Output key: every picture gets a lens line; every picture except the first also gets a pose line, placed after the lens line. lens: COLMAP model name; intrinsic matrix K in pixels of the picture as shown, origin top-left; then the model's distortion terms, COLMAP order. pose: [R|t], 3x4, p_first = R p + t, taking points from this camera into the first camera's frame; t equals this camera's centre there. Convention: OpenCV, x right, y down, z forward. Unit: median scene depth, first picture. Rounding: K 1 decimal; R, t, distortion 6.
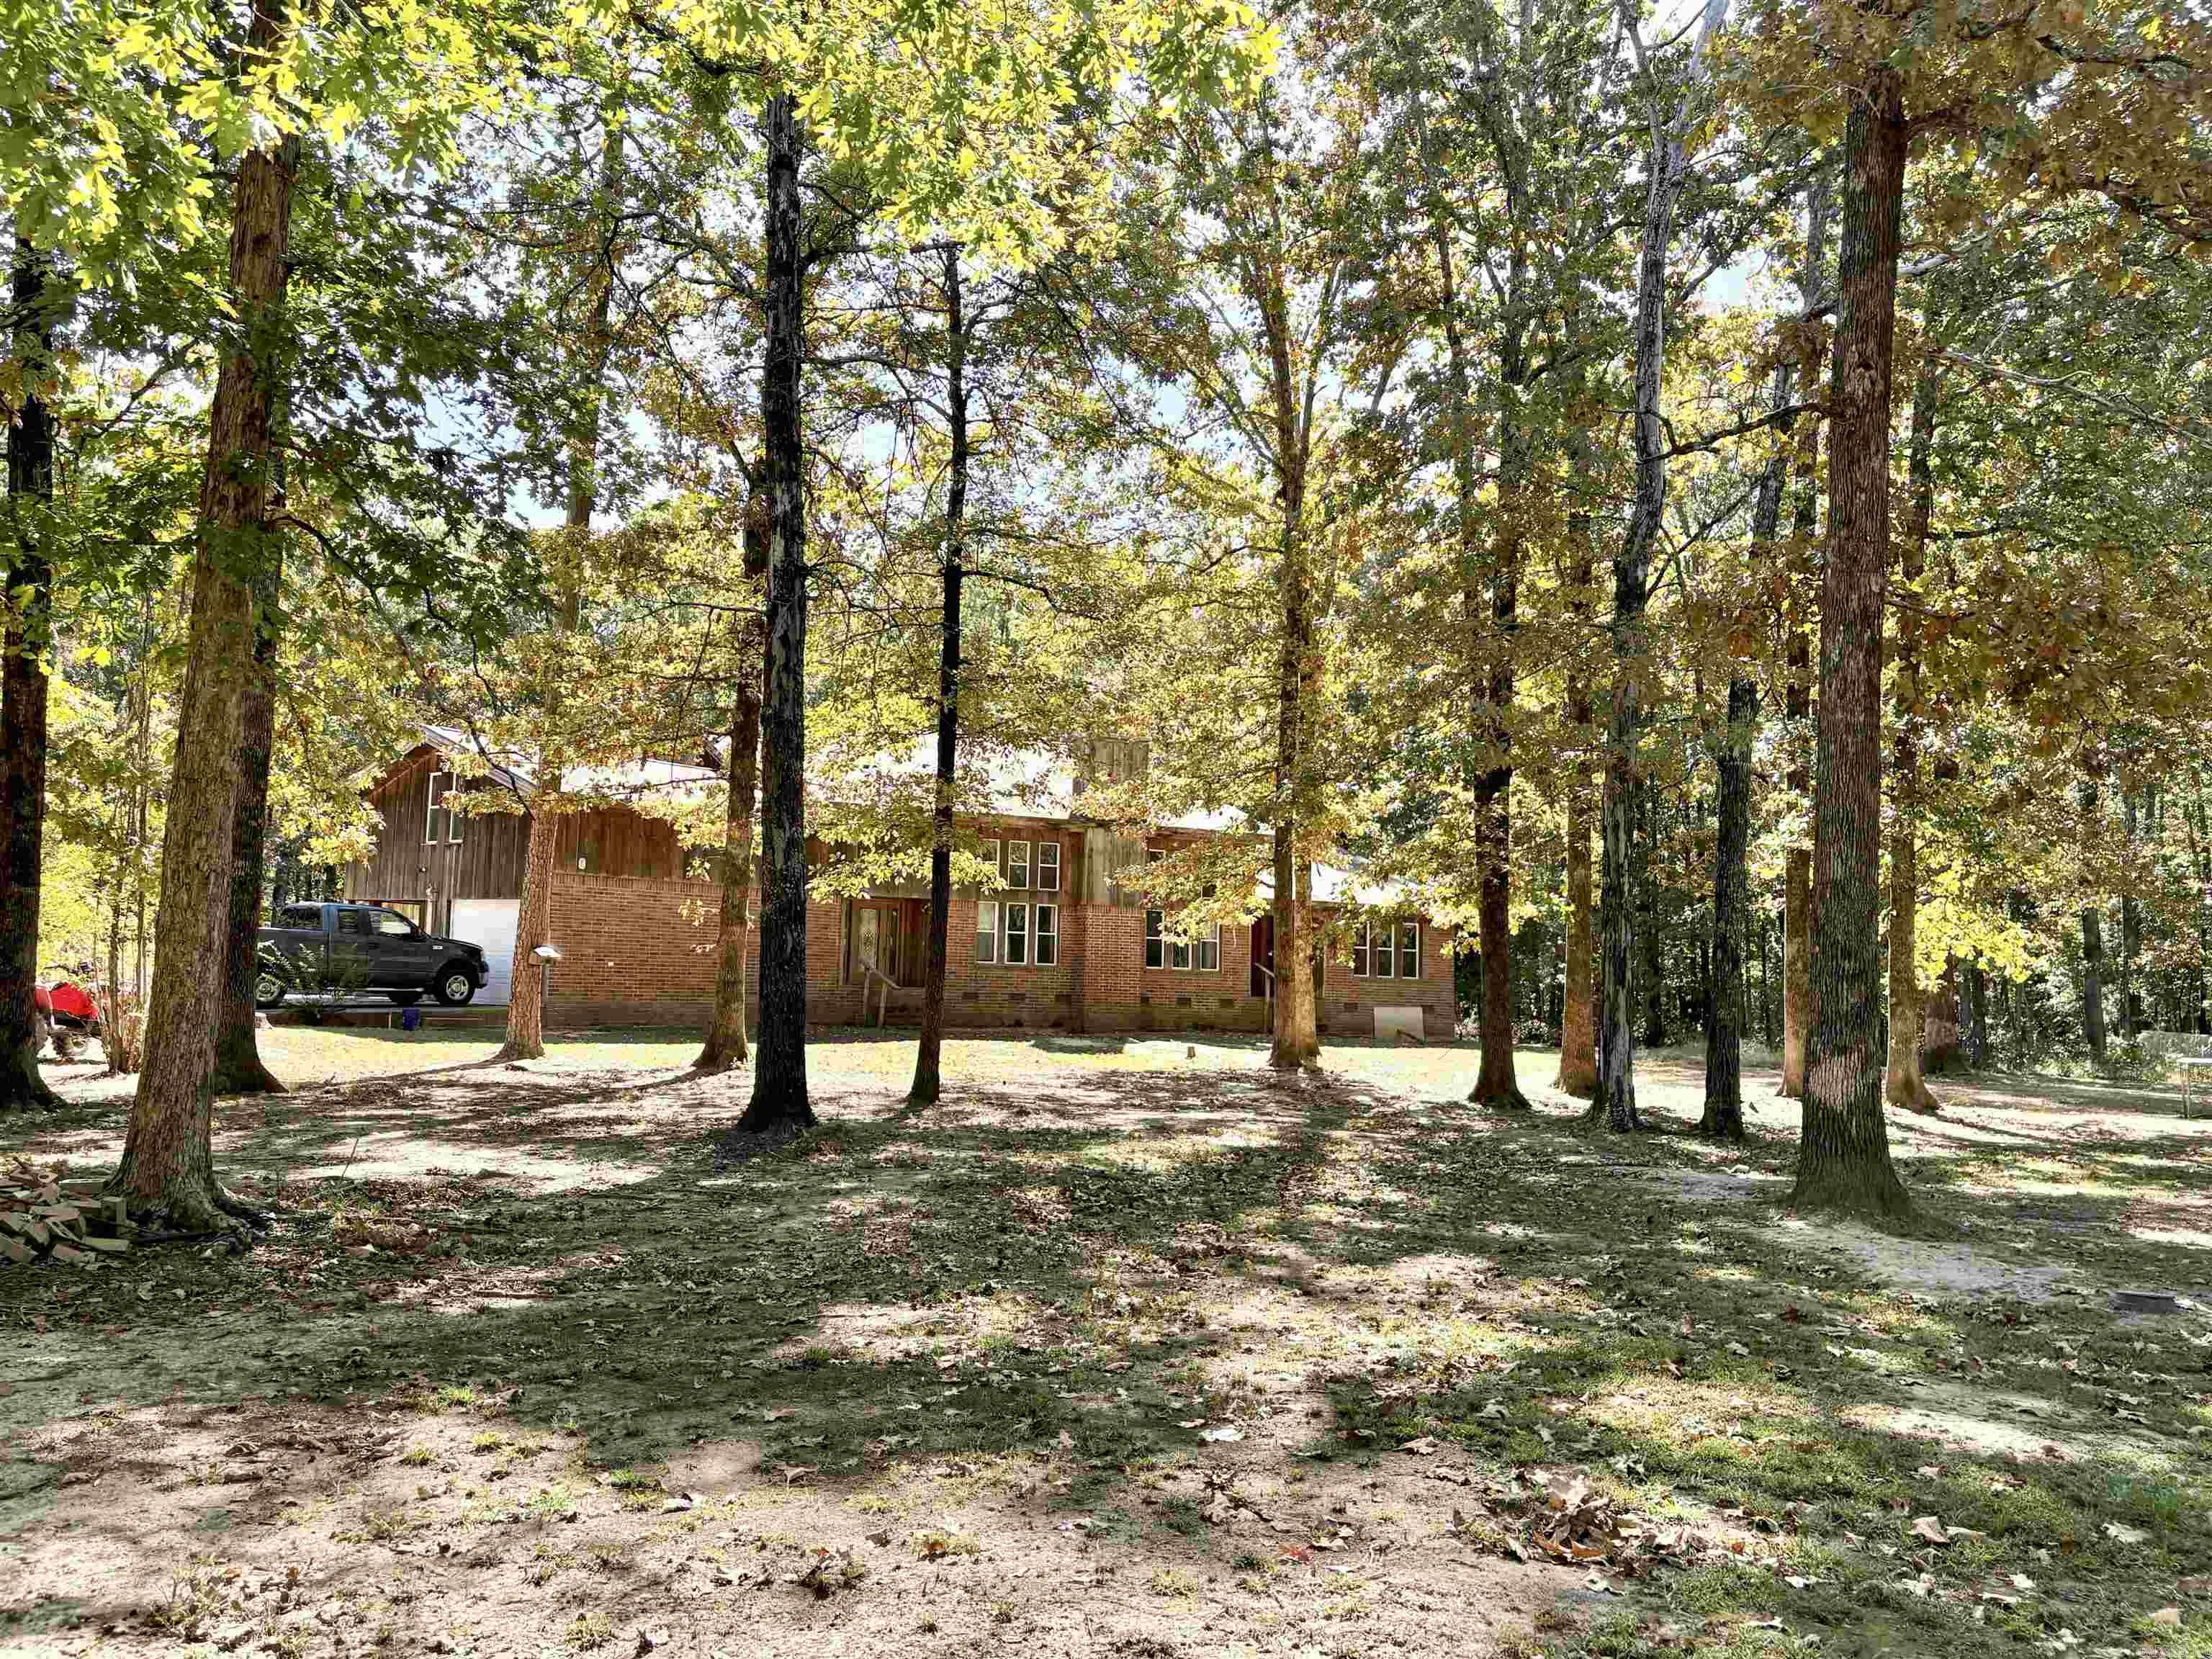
lens RADIAL K [[1762.8, 0, 1093.1], [0, 1762.8, 834.5], [0, 0, 1]] dist [0.146358, -0.487184]
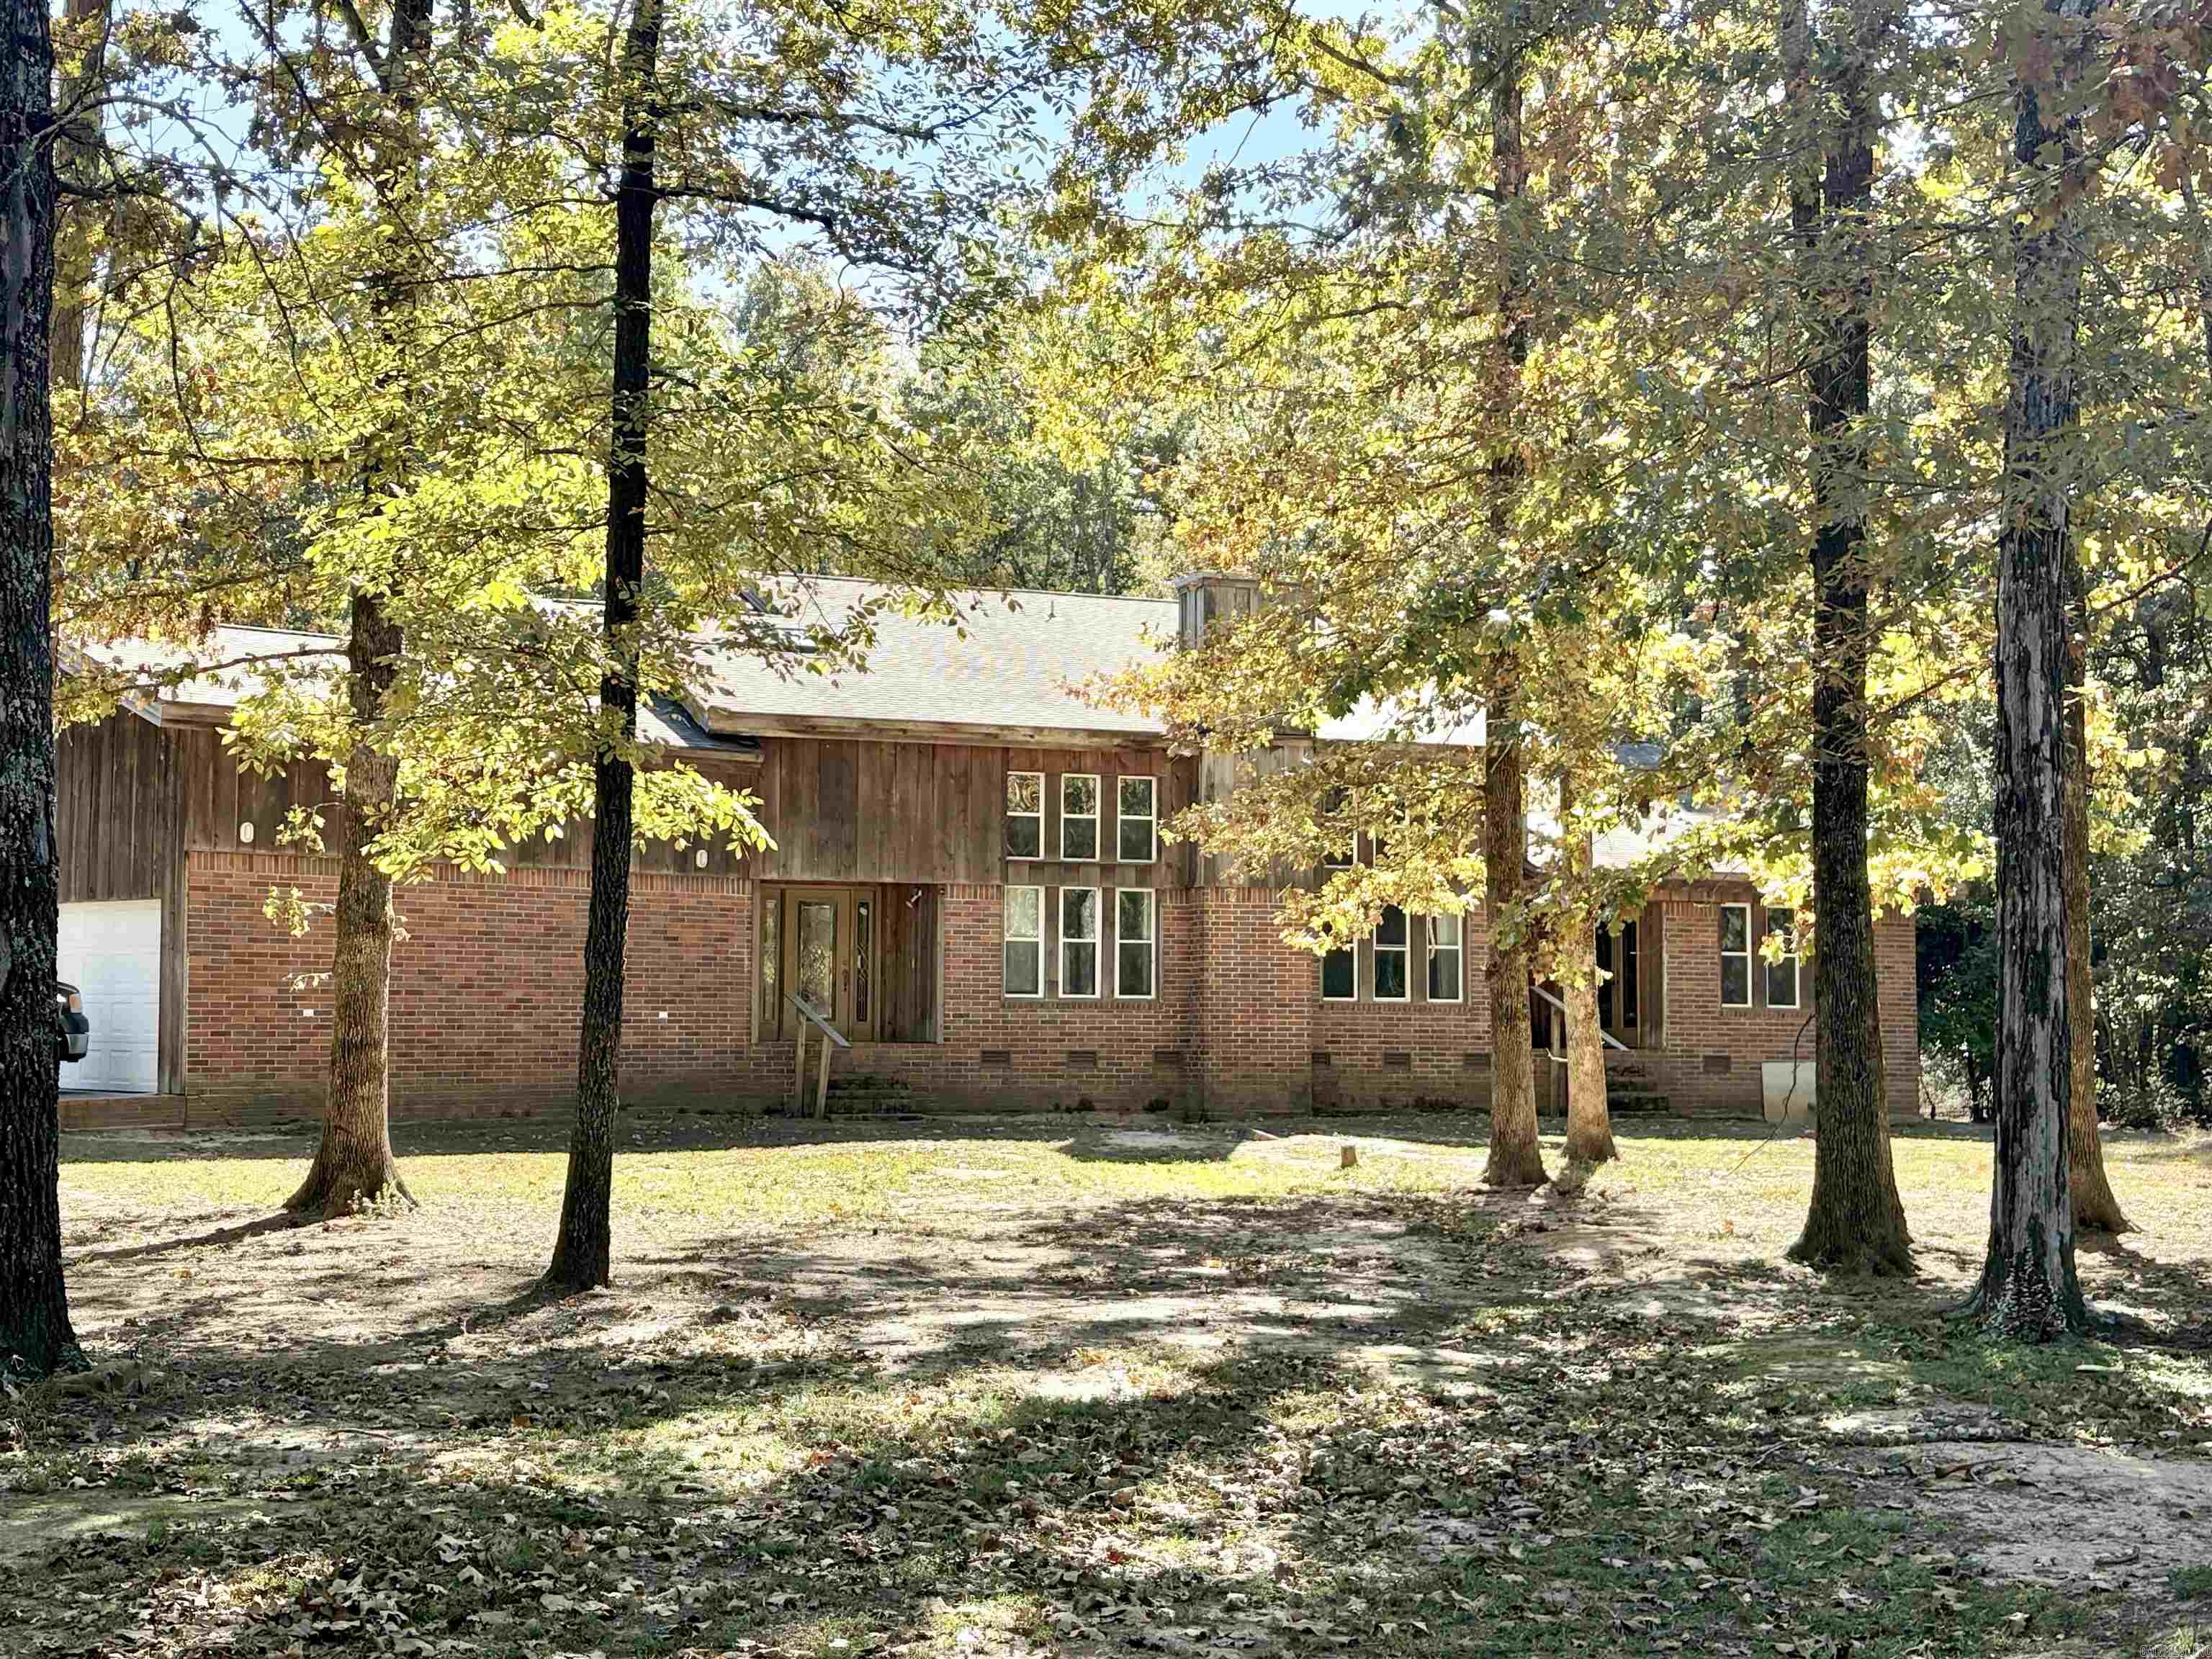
lens RADIAL K [[2881.0, 0, 1106.0], [0, 2881.0, 829.5], [0, 0, 1]] dist [0.166177, -0.576821]
pose [[0.993630, -0.028678, -0.108980, 0.107407], [0.030410, 0.999436, 0.014268, 0.015278], [0.108509, -0.017491, 0.993942, 0.180452]]
